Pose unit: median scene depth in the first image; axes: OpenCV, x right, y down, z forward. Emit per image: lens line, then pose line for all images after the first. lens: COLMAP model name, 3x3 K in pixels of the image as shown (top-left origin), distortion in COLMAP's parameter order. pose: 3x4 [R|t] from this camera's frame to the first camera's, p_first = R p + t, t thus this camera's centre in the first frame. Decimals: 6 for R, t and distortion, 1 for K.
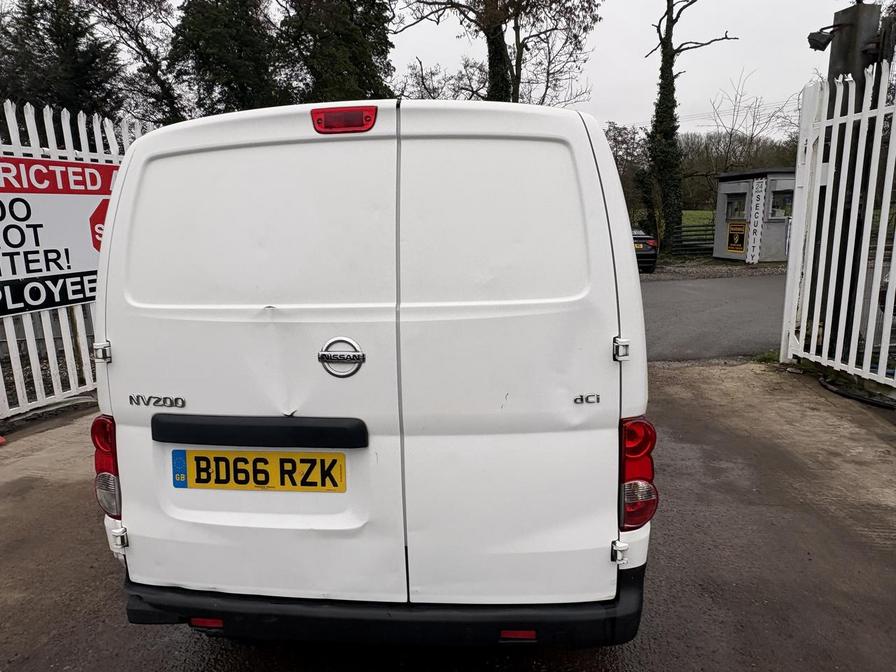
lens RADIAL K [[583.4, 0, 448.8], [0, 583.4, 341.4], [0, 0, 1]] dist [-0.002757, 0.004155]
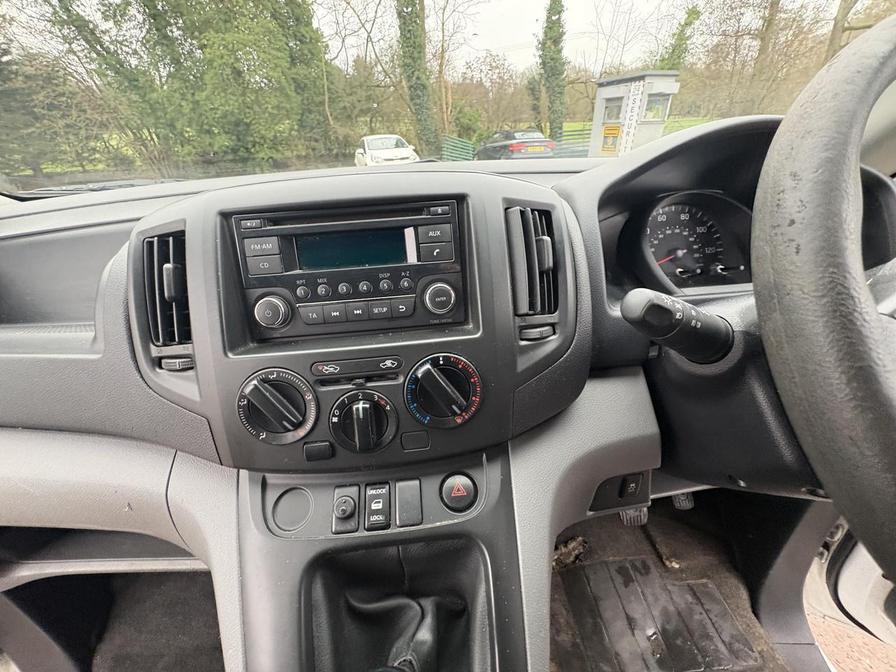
lens RADIAL K [[355.9, 0, 449.4], [0, 355.9, 338.2], [0, 0, 1]] dist [0.000412, -0.000100]
pose [[0.983100, -0.105518, 0.149599, 0.002170], [0.054497, 0.948813, 0.311100, -0.034279], [-0.174768, -0.297690, 0.938529, 0.242167]]
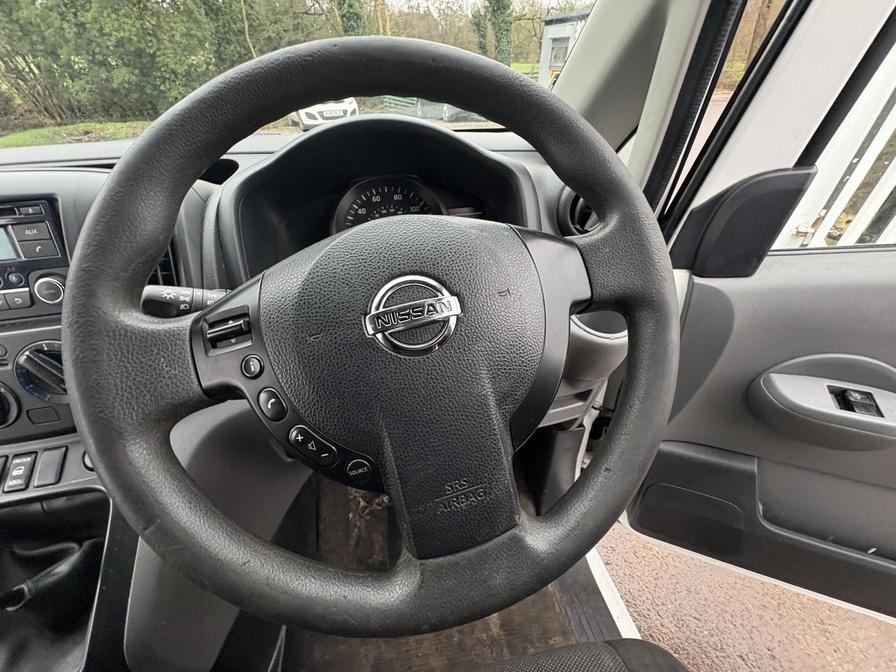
lens RADIAL K [[355.9, 0, 449.0], [0, 355.9, 337.6], [0, 0, 1]] dist [0.000412, -0.000100]
pose [[0.956104, -0.171059, 0.237914, 0.020186], [0.055463, 0.902887, 0.426285, -0.035513], [-0.287730, -0.394378, 0.872741, 0.234980]]
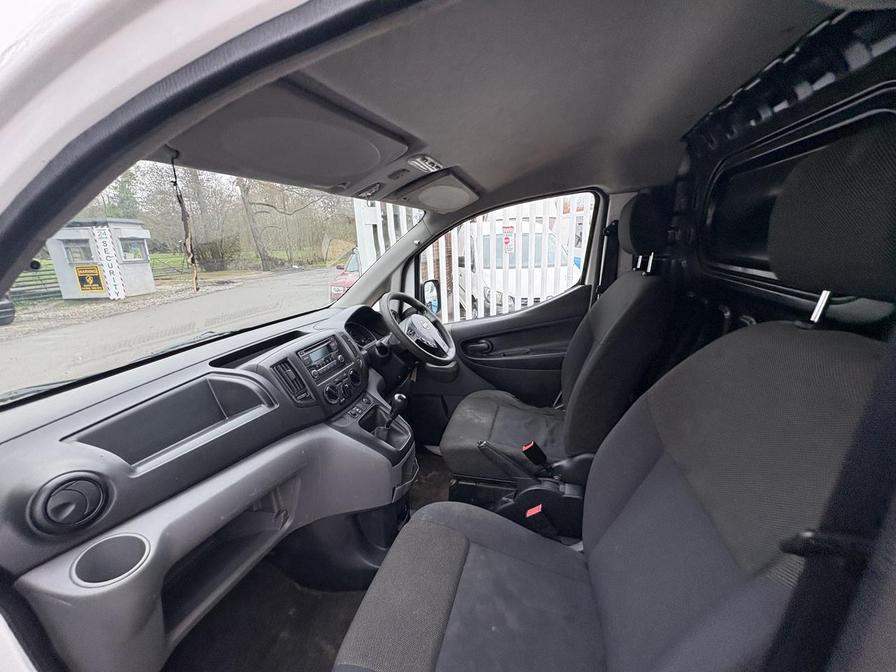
lens RADIAL K [[355.9, 0, 444.9], [0, 355.9, 335.2], [0, 0, 1]] dist [0.000412, -0.000100]
pose [[0.190583, -0.232129, 0.953831, -0.056336], [0.236321, 0.953915, 0.184930, -0.043077], [-0.952802, 0.190166, 0.236656, 0.222825]]
